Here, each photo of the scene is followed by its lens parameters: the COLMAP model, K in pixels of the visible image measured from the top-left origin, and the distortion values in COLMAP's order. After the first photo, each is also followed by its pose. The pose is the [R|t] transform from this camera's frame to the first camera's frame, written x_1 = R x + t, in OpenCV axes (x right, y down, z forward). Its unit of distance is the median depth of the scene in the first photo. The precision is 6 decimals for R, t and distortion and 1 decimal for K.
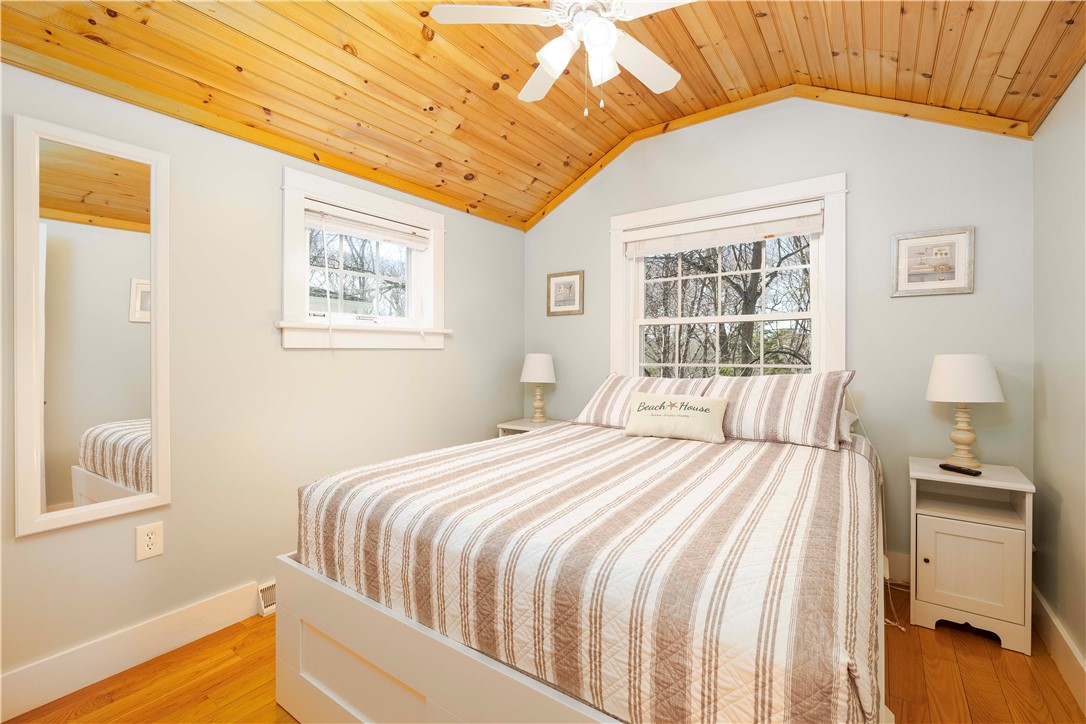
lens RADIAL K [[494.5, 0, 543.0], [0, 494.5, 362.0], [0, 0, 1]] dist [0.000999, 0.000447]
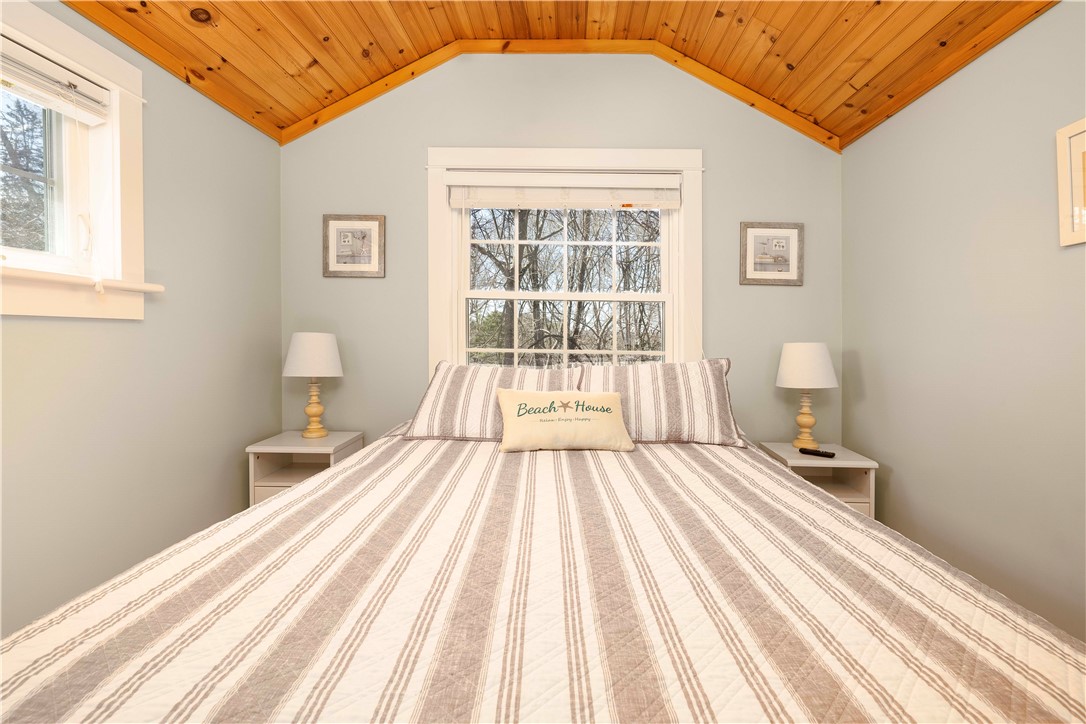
lens RADIAL K [[508.6, 0, 539.2], [0, 508.6, 352.6], [0, 0, 1]] dist [-0.001155, 0.000622]
pose [[0.817711, -0.002292, 0.575624, -0.184282], [-0.008905, 0.999822, 0.016632, -0.005291], [-0.575560, -0.018726, 0.817545, 0.328702]]
